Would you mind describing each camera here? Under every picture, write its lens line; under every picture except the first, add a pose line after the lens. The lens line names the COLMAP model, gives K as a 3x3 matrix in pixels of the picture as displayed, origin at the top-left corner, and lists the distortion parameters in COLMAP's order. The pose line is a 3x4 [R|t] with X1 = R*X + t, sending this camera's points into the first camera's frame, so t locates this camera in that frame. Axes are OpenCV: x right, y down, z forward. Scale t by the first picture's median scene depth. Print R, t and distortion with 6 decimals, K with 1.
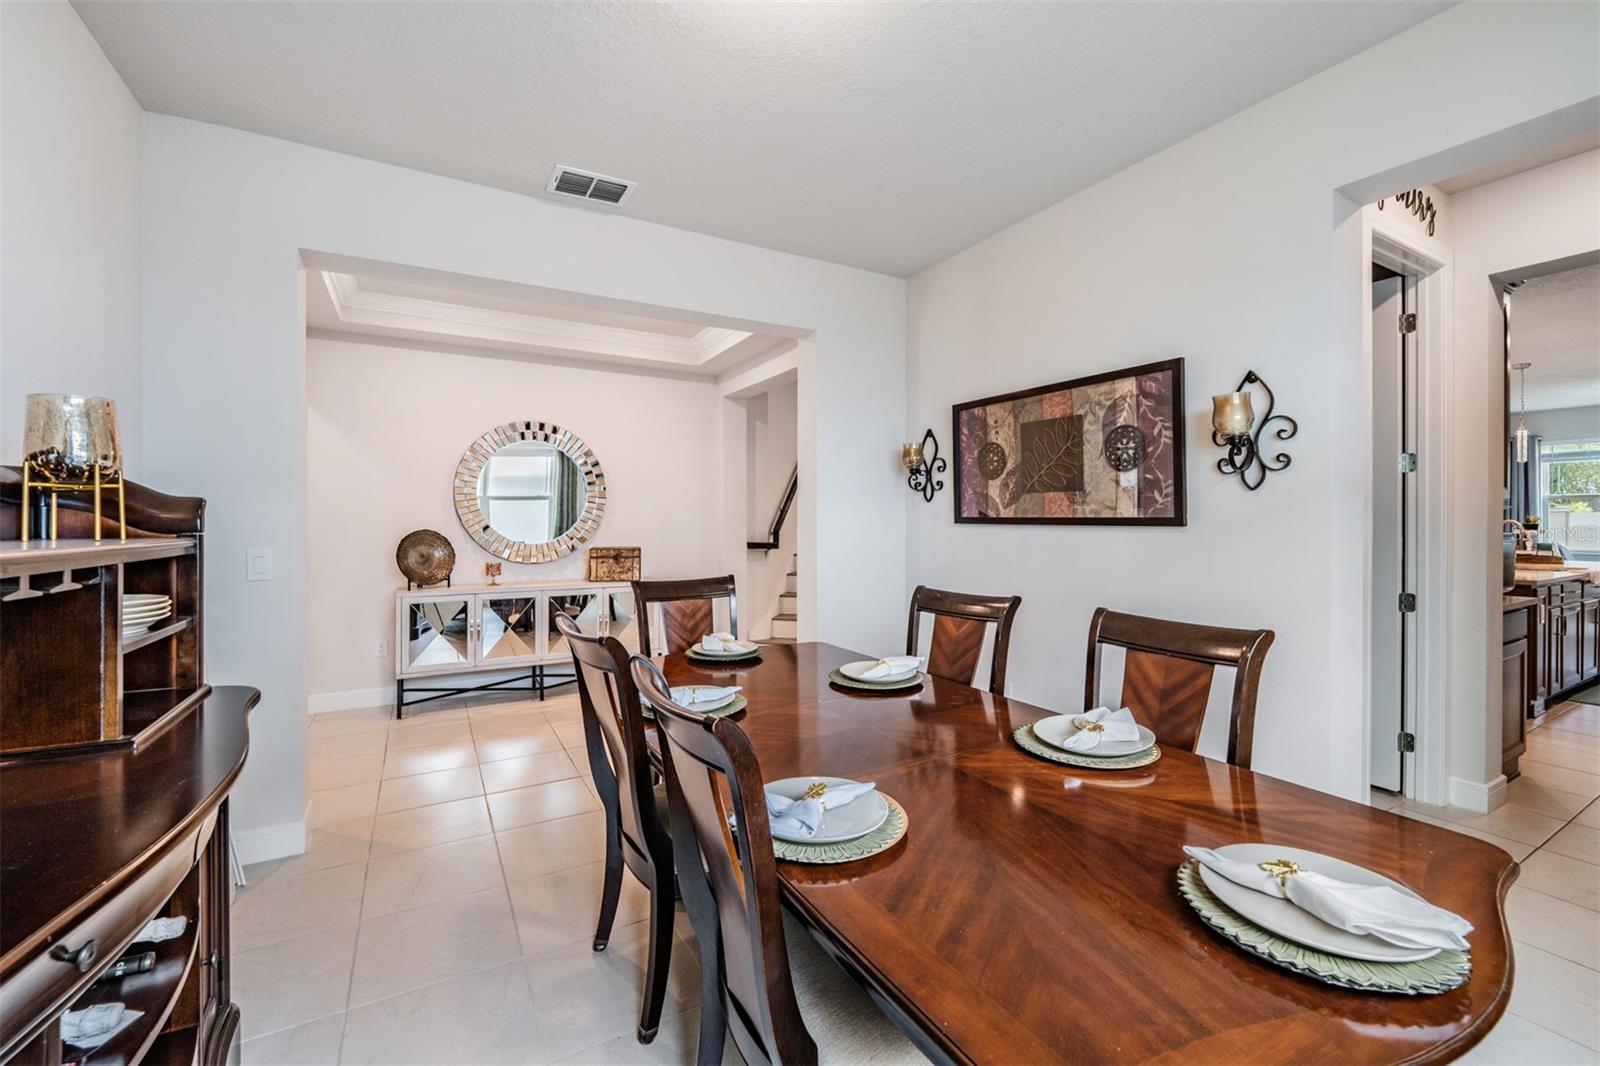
lens RADIAL K [[648.3, 0, 796.4], [0, 648.3, 534.6], [0, 0, 1]] dist [0.001650, -0.000113]
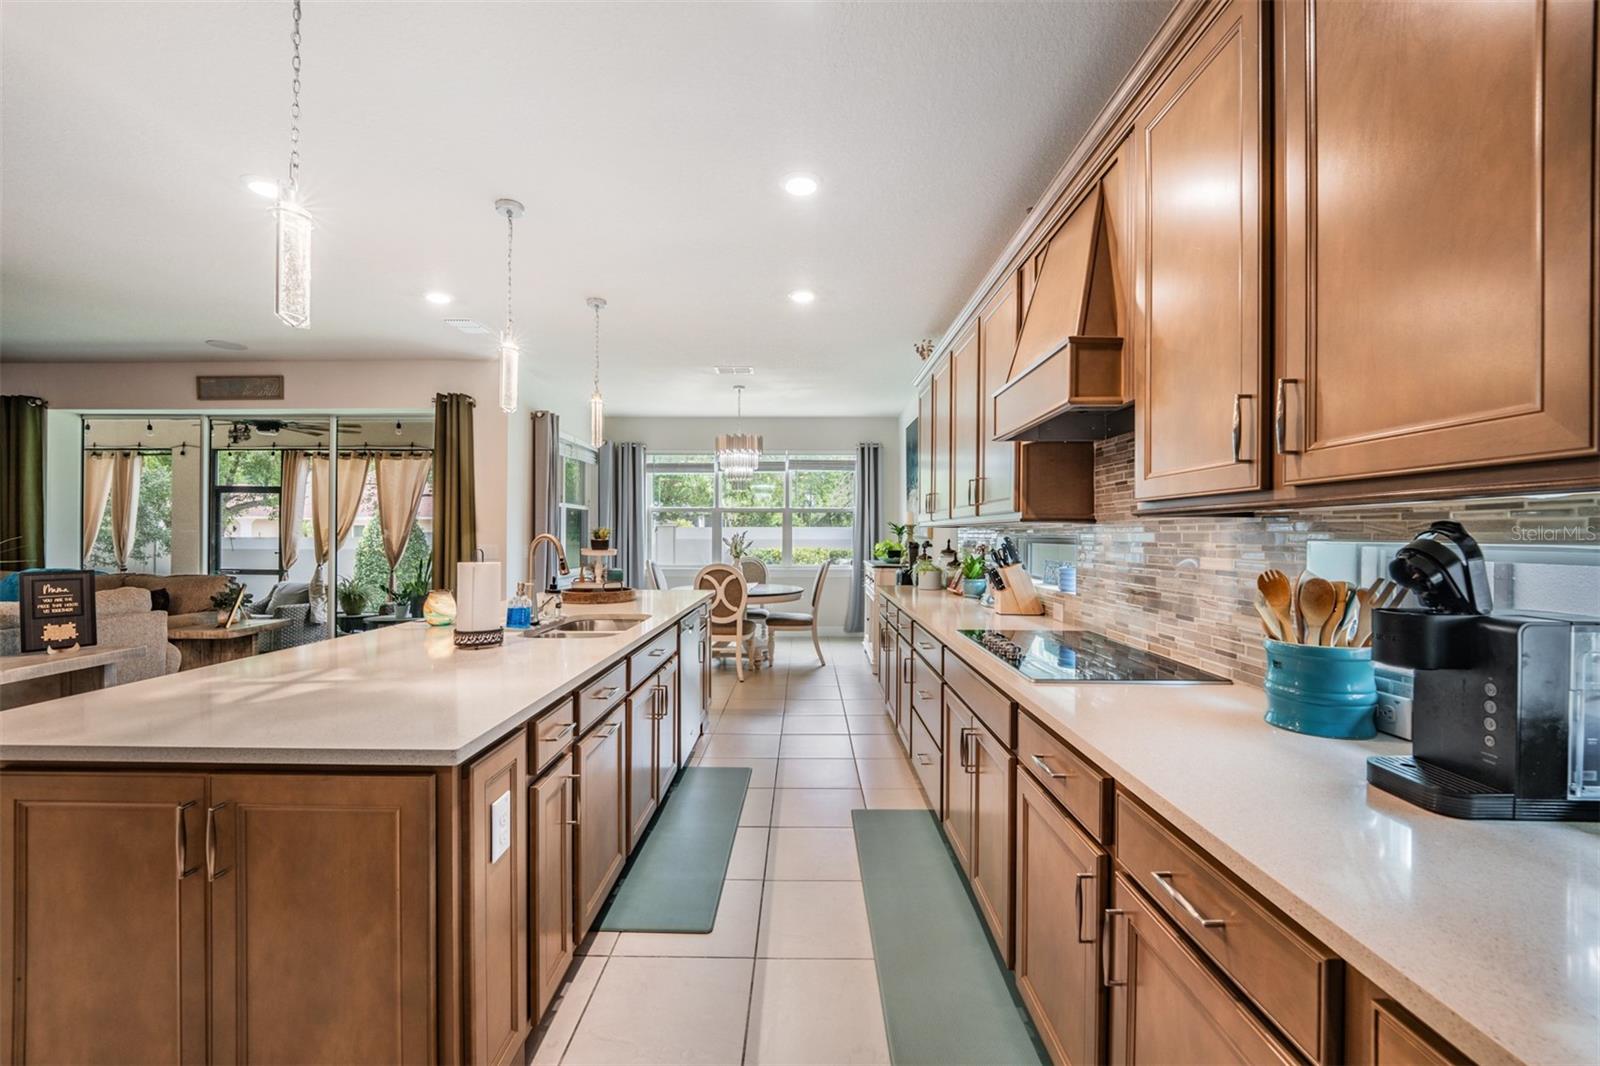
lens RADIAL K [[648.3, 0, 796.4], [0, 648.3, 534.6], [0, 0, 1]] dist [0.001650, -0.000113]
pose [[0.508109, 0.005487, 0.861276, 0.672795], [0.005684, 0.999937, -0.009723, -0.015273], [-0.861274, 0.009836, 0.508045, 0.506508]]
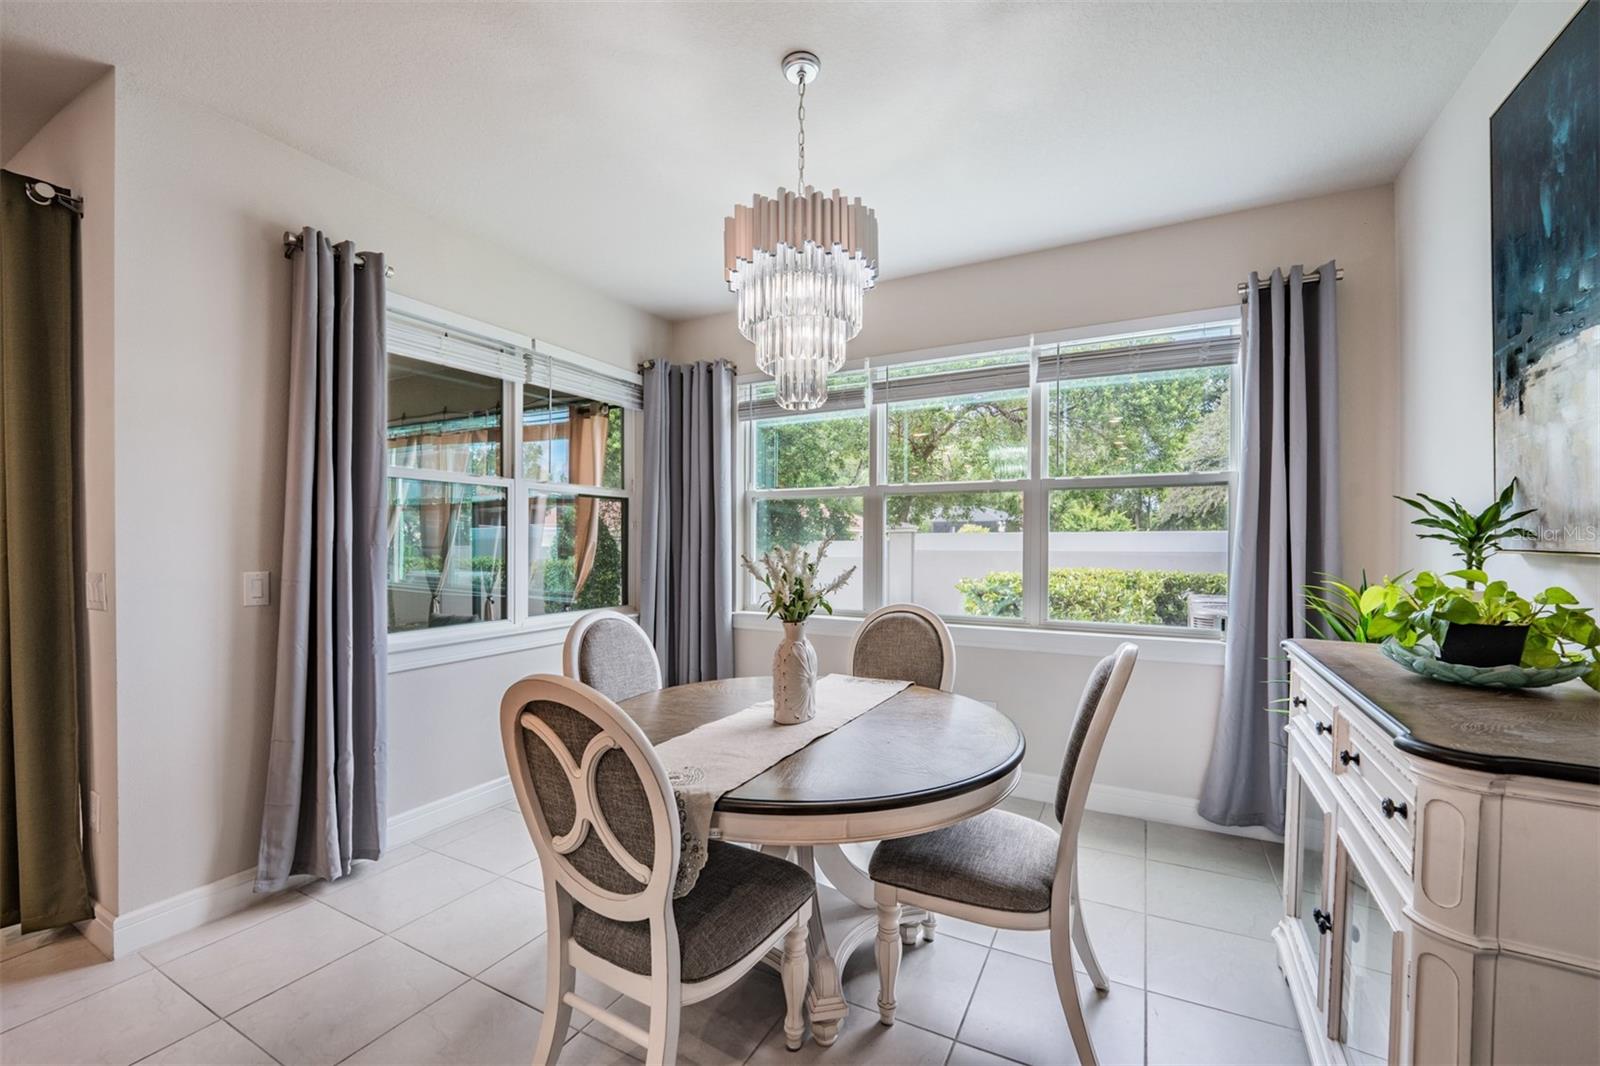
lens RADIAL K [[648.3, 0, 796.4], [0, 648.3, 534.6], [0, 0, 1]] dist [0.001650, -0.000113]
pose [[0.855910, 0.007096, 0.517076, 1.389361], [0.003457, 0.999805, -0.019444, -0.025949], [-0.517113, 0.018430, 0.855719, 0.854850]]
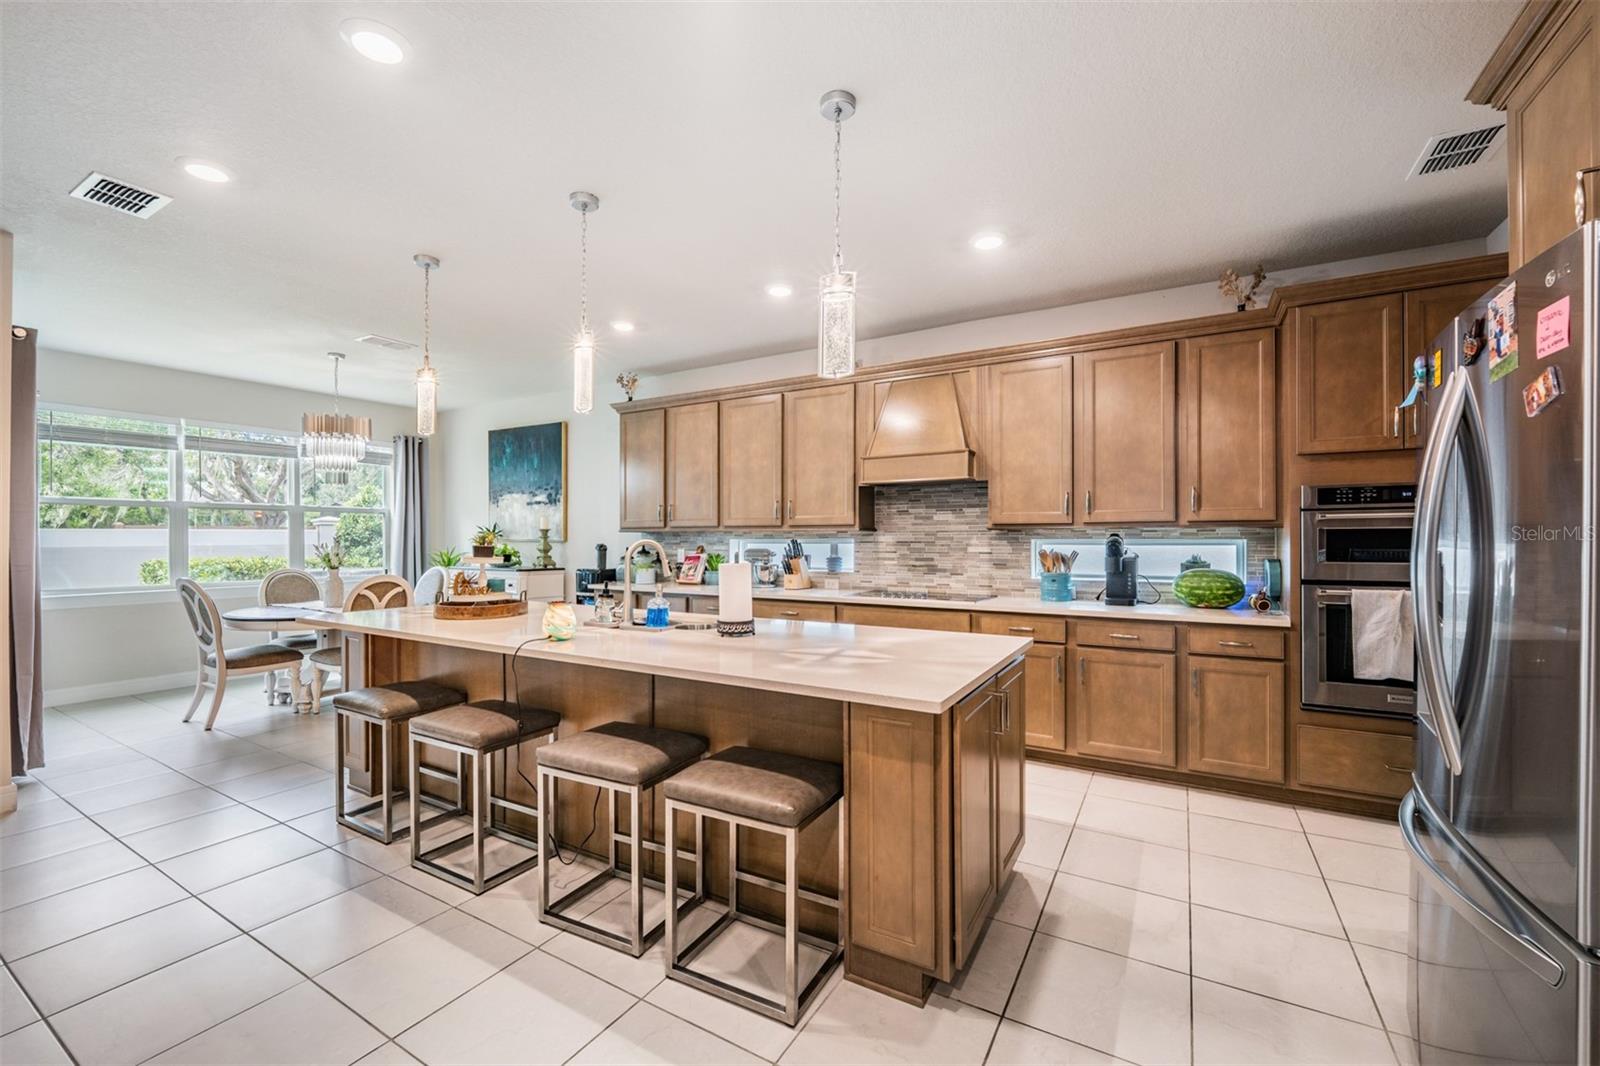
lens RADIAL K [[641.0, 0, 801.5], [0, 641.0, 540.8], [0, 0, 1]] dist [-0.015001, 0.000004]
pose [[-0.502780, -0.001948, 0.864412, 0.509909], [0.016857, 0.999785, 0.012058, -0.025403], [-0.864250, 0.020635, -0.502639, 1.038846]]
